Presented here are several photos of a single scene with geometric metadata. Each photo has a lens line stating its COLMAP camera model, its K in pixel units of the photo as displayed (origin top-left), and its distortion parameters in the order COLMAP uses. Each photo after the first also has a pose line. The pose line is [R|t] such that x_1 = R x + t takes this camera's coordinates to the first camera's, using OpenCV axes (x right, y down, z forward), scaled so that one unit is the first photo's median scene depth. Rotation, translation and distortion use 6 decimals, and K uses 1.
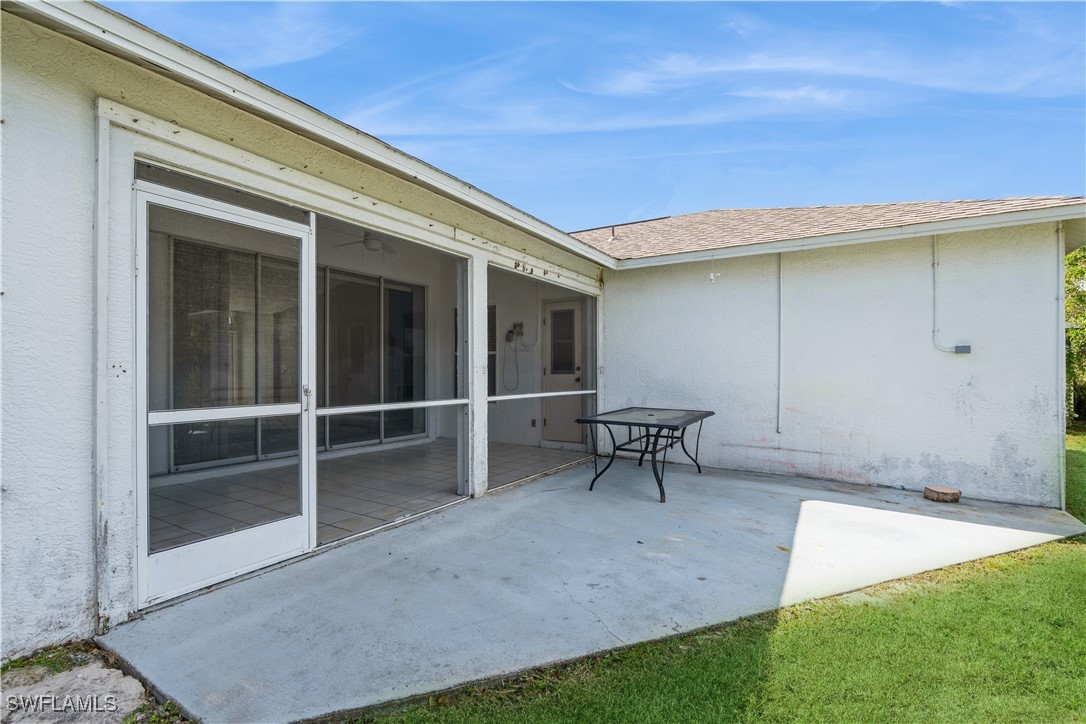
lens RADIAL K [[496.4, 0, 535.9], [0, 496.4, 369.8], [0, 0, 1]] dist [-0.004034, 0.000454]
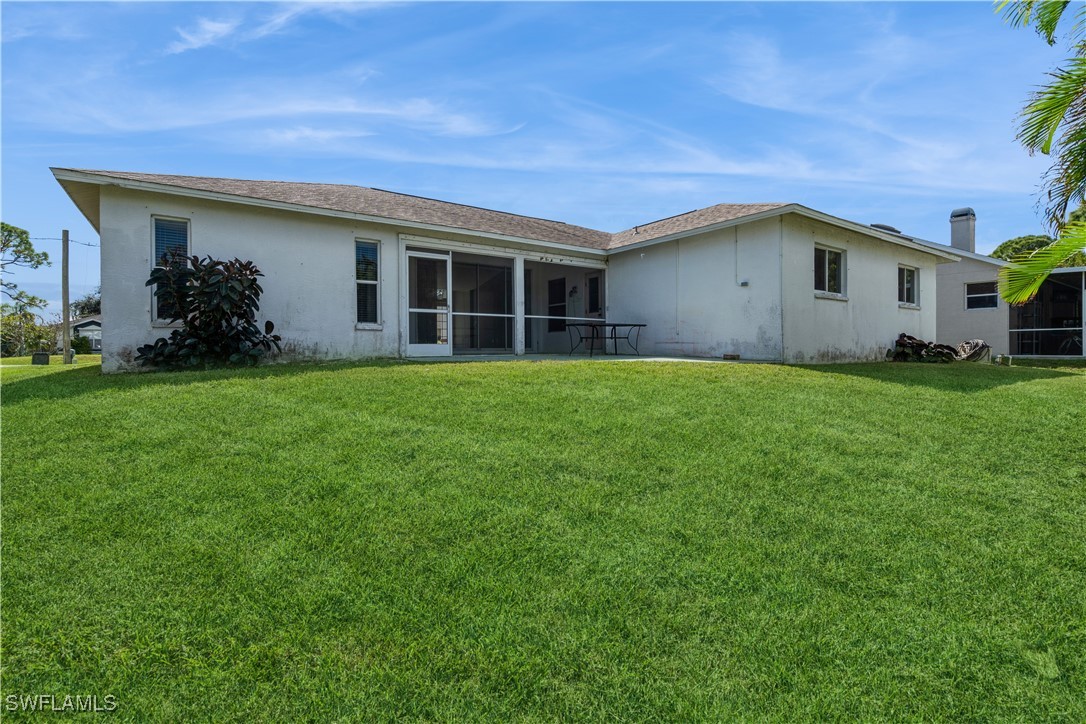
lens RADIAL K [[496.4, 0, 544.5], [0, 496.4, 353.5], [0, 0, 1]] dist [-0.004034, 0.000454]
pose [[0.918037, -0.002087, -0.396489, 0.960413], [0.005846, 0.999949, 0.008272, 0.225076], [0.396452, -0.009911, 0.918002, -1.193480]]
